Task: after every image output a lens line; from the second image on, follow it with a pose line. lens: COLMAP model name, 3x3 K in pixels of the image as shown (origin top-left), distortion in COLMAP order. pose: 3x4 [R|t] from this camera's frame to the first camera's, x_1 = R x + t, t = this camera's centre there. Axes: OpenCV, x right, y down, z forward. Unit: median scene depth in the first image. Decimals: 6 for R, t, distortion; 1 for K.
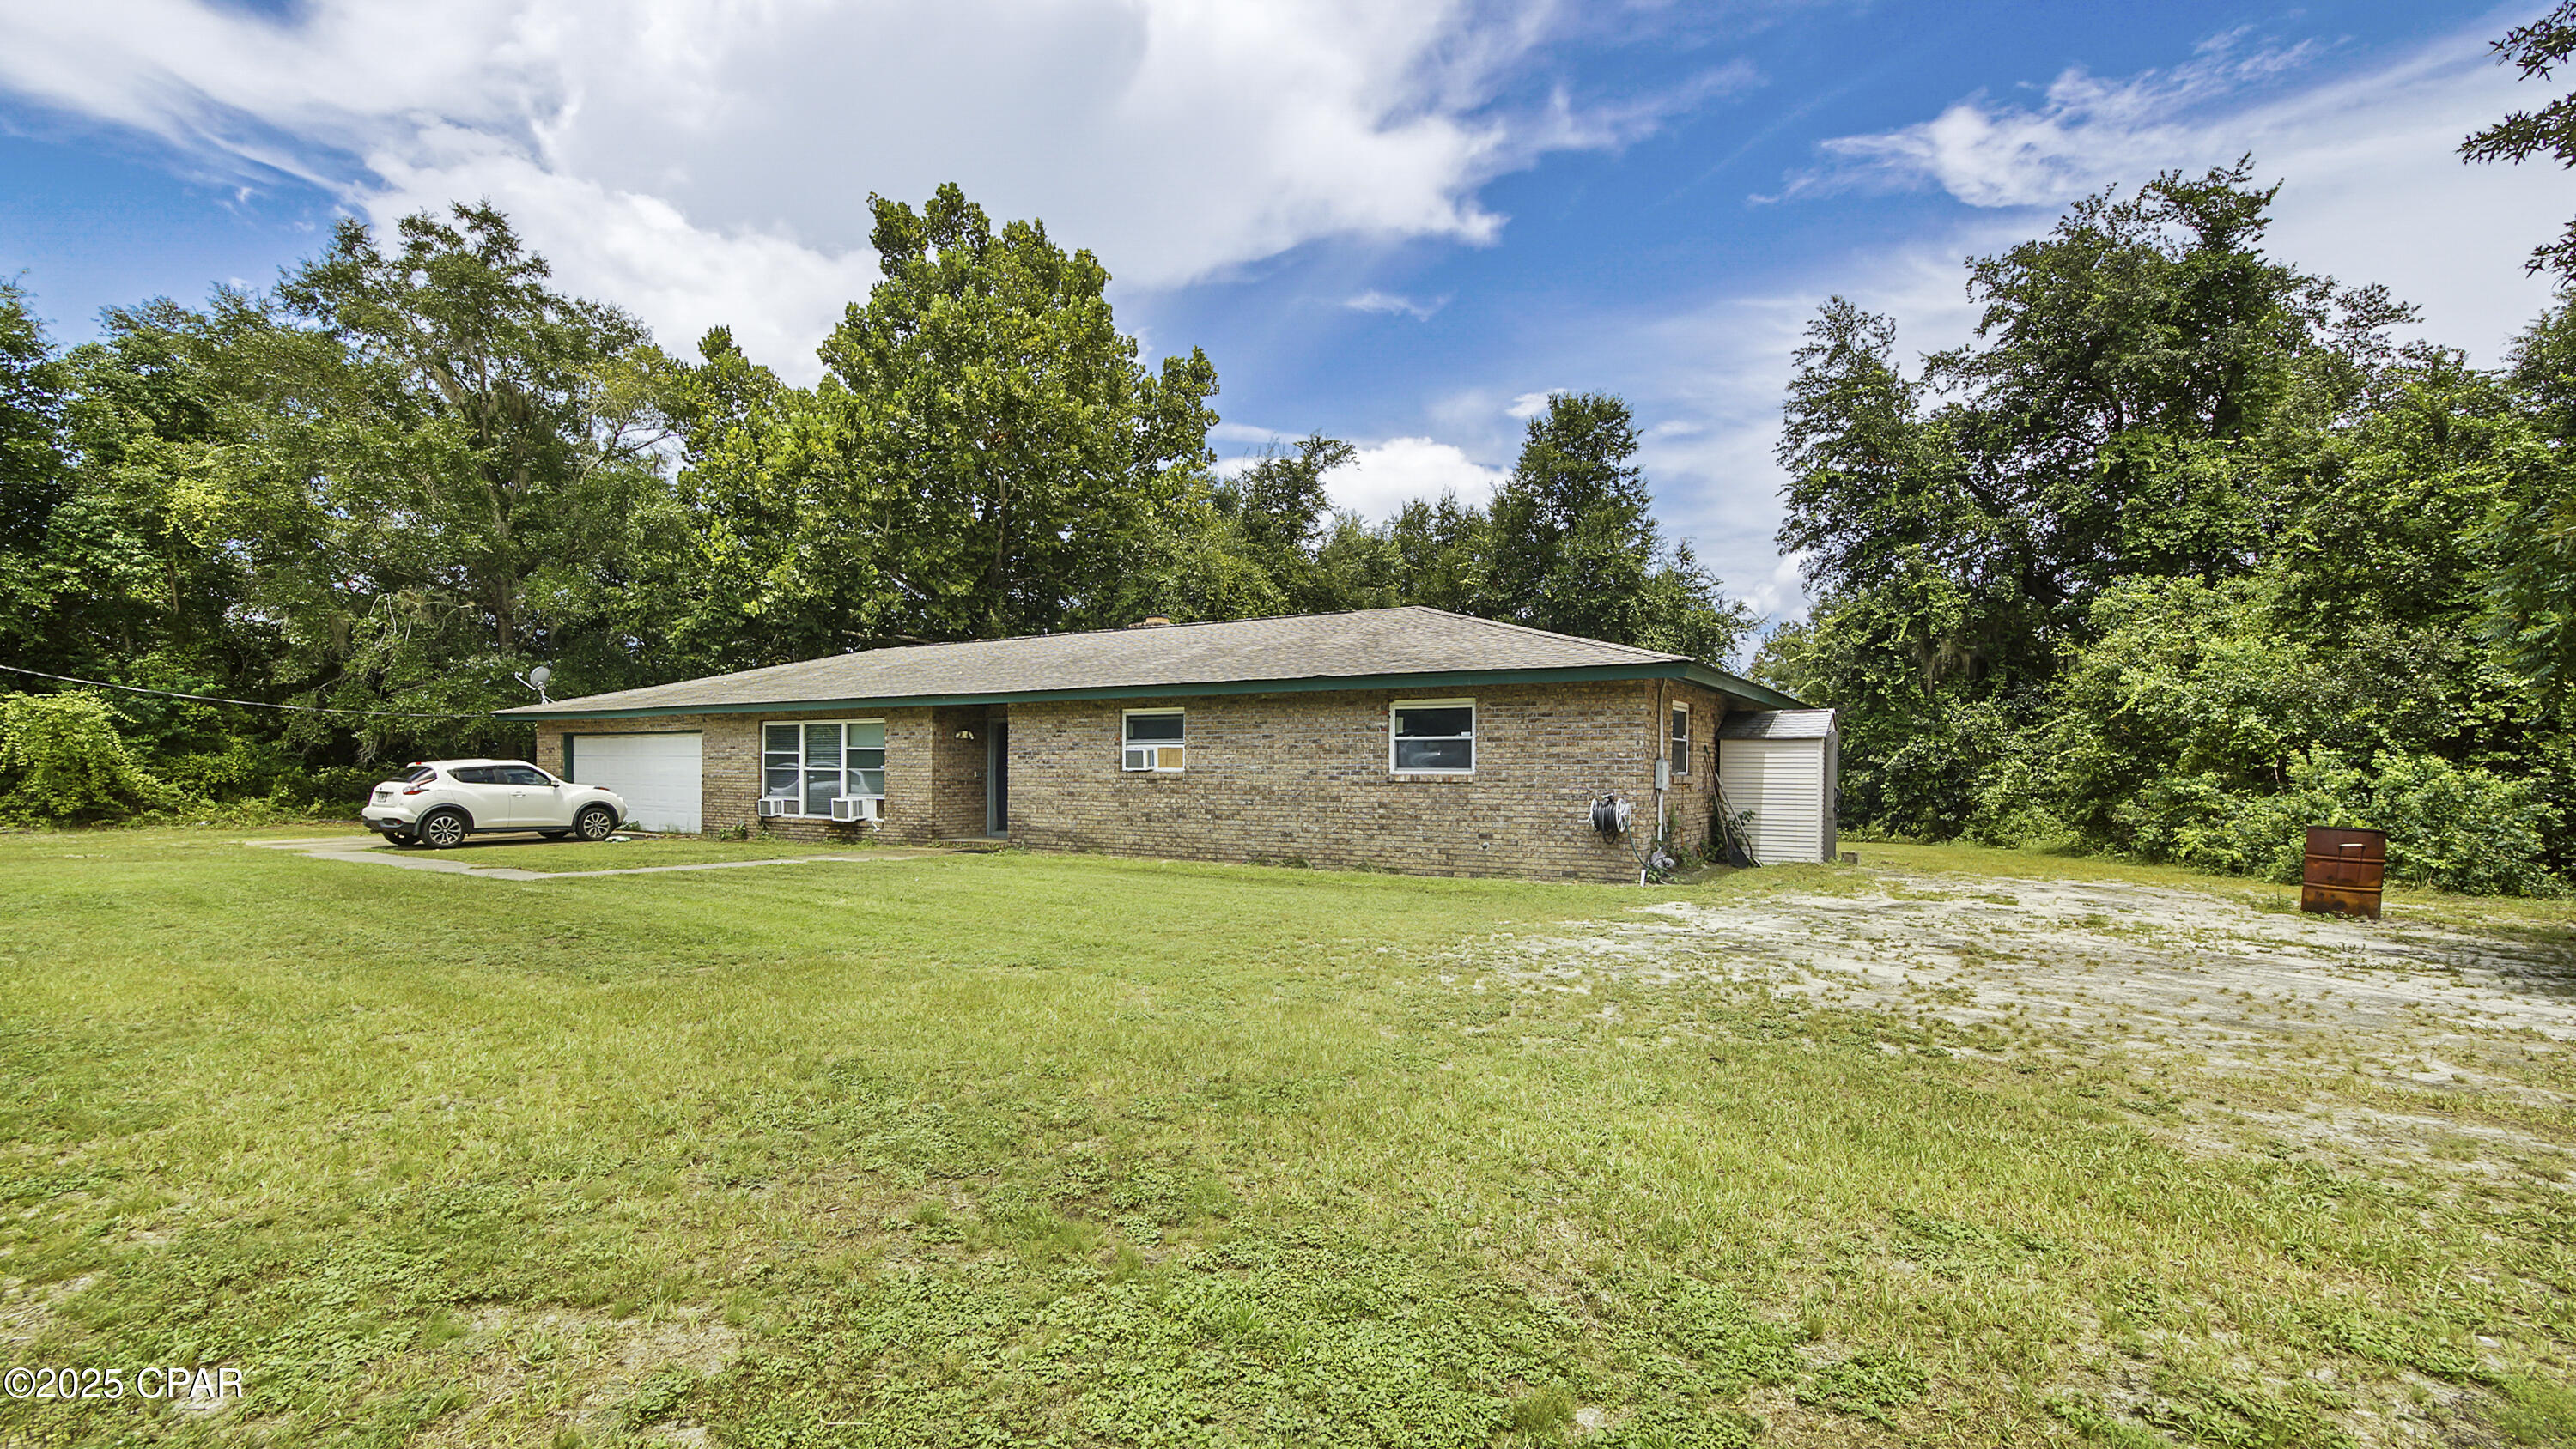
lens RADIAL K [[1142.5, 0, 1285.7], [0, 1142.5, 739.1], [0, 0, 1]] dist [-0.002933, 0.000421]
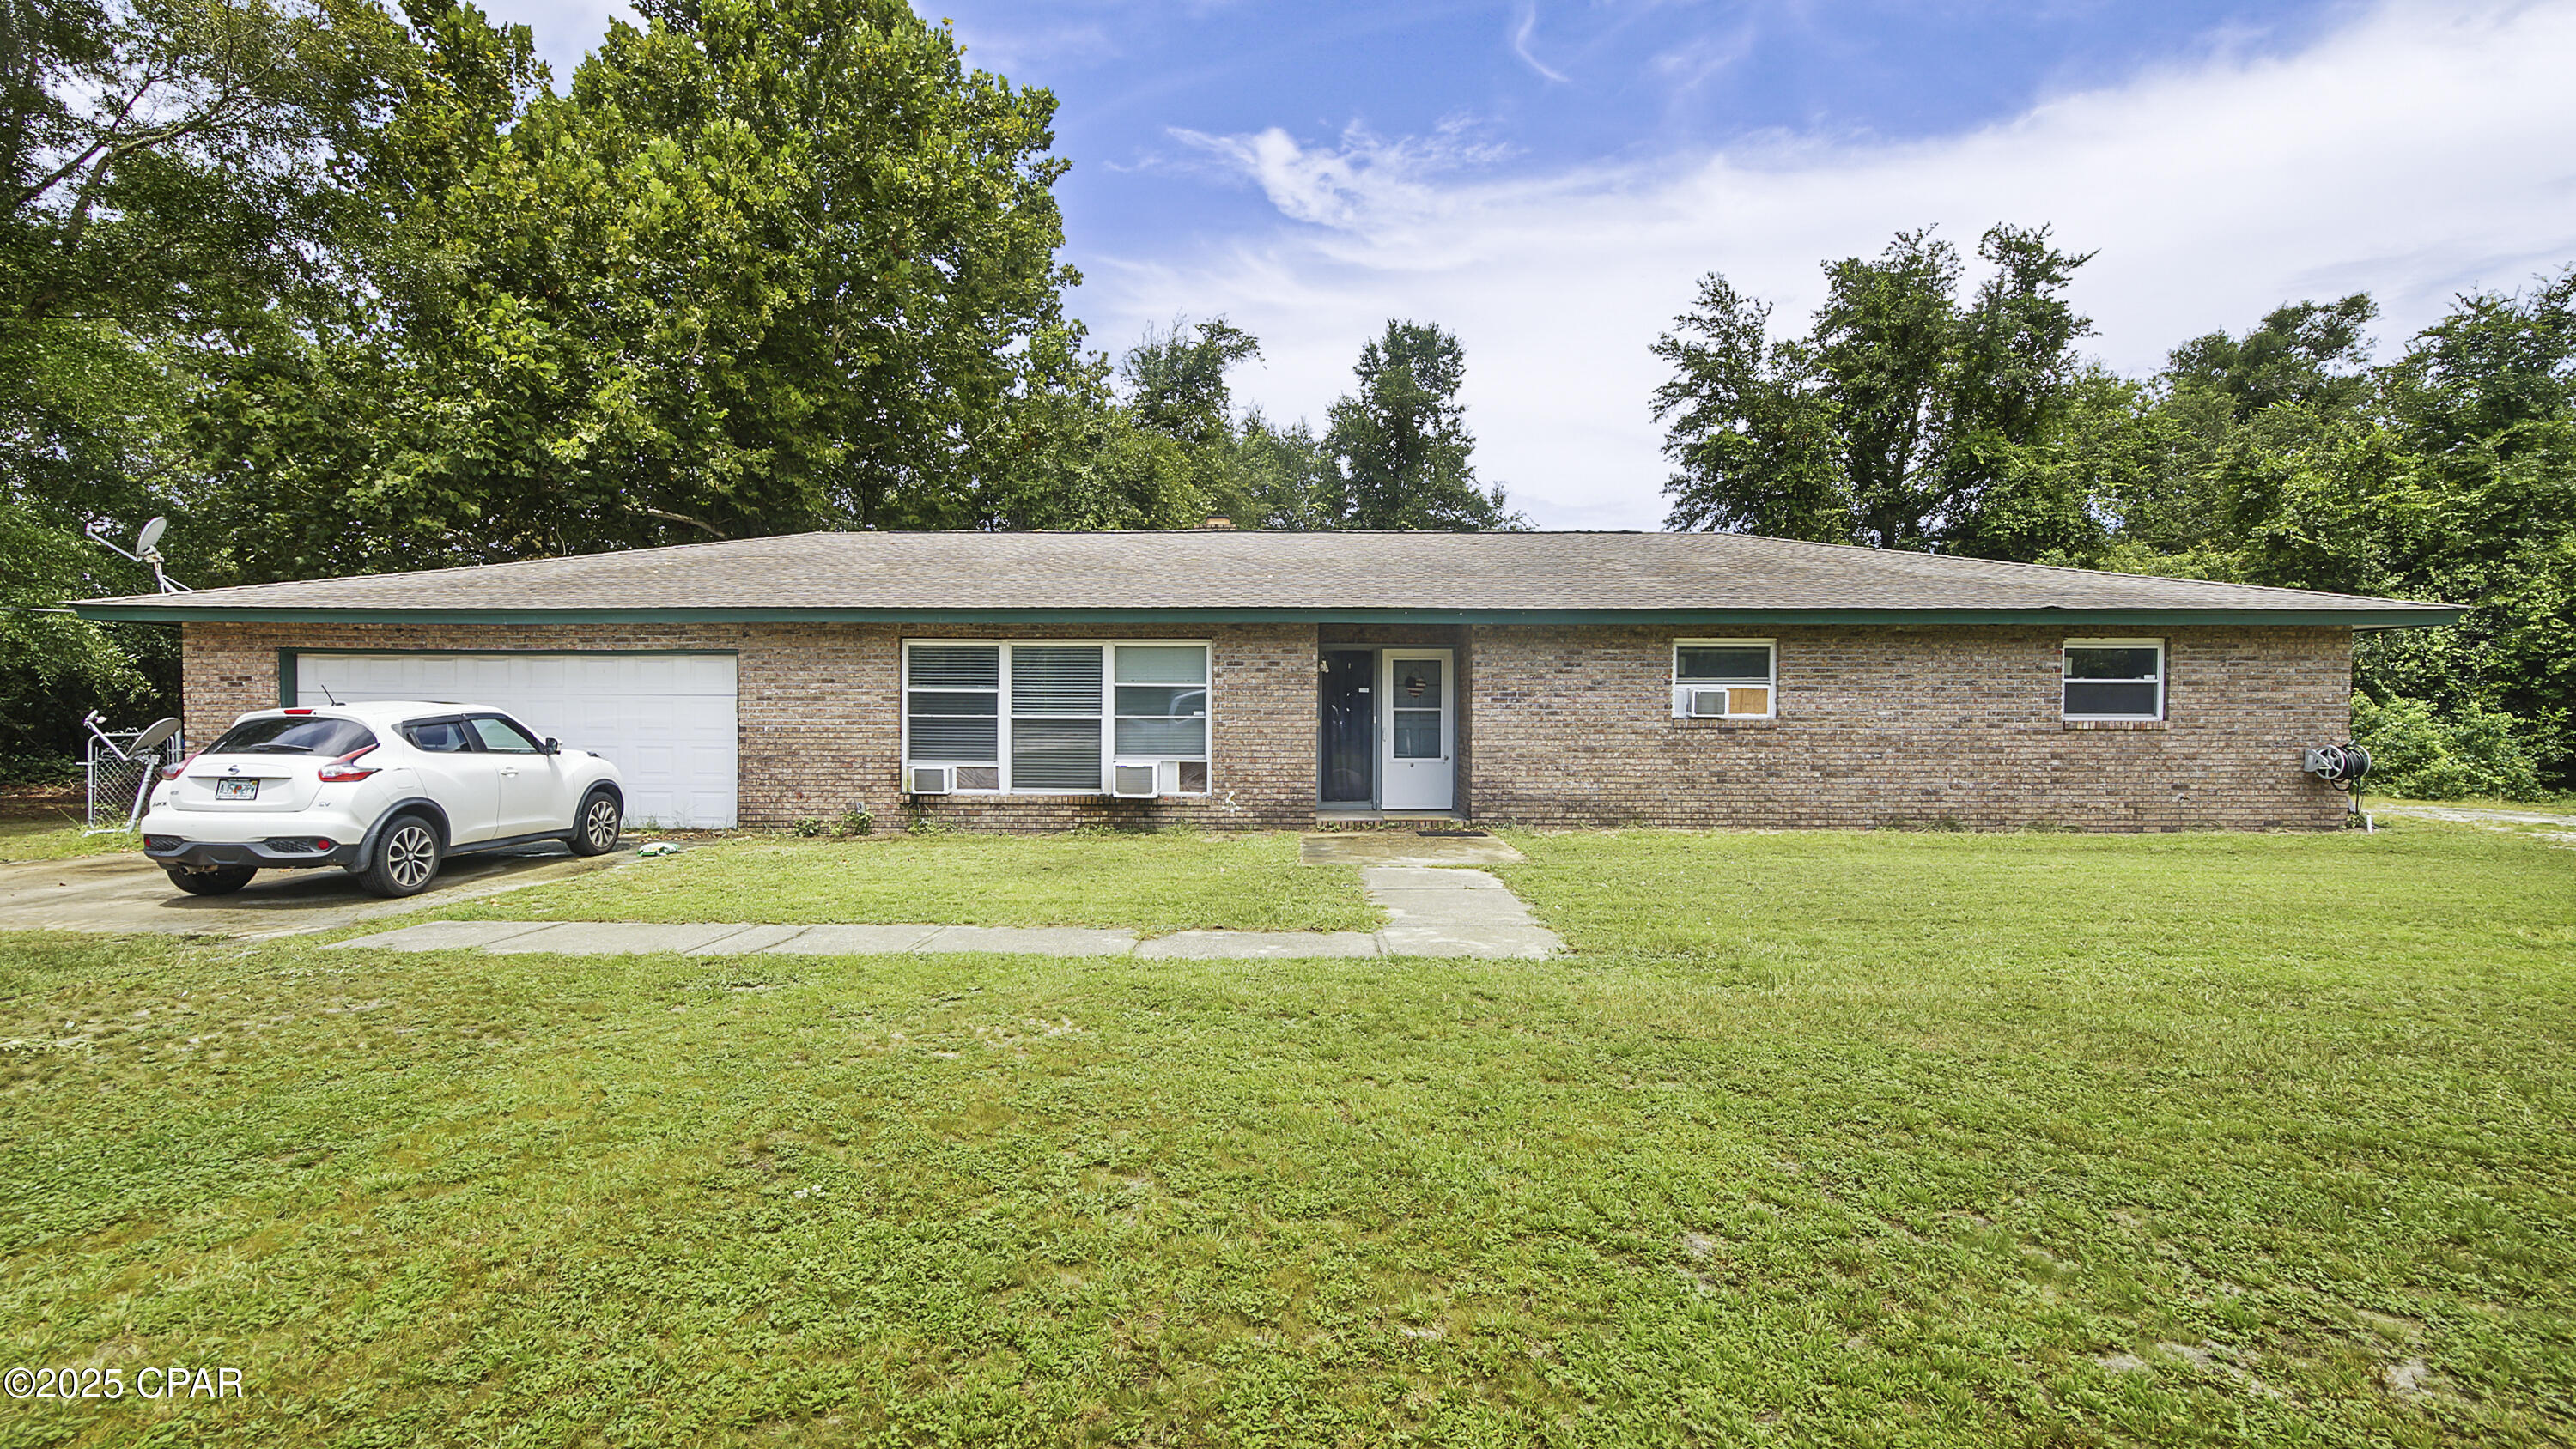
lens RADIAL K [[1142.5, 0, 1287.5], [0, 1142.5, 716.1], [0, 0, 1]] dist [-0.002933, 0.000421]
pose [[0.856532, -0.006692, 0.516050, -0.749676], [-0.011906, 0.999394, 0.032722, 0.004265], [-0.515956, -0.034171, 0.855933, 0.466451]]
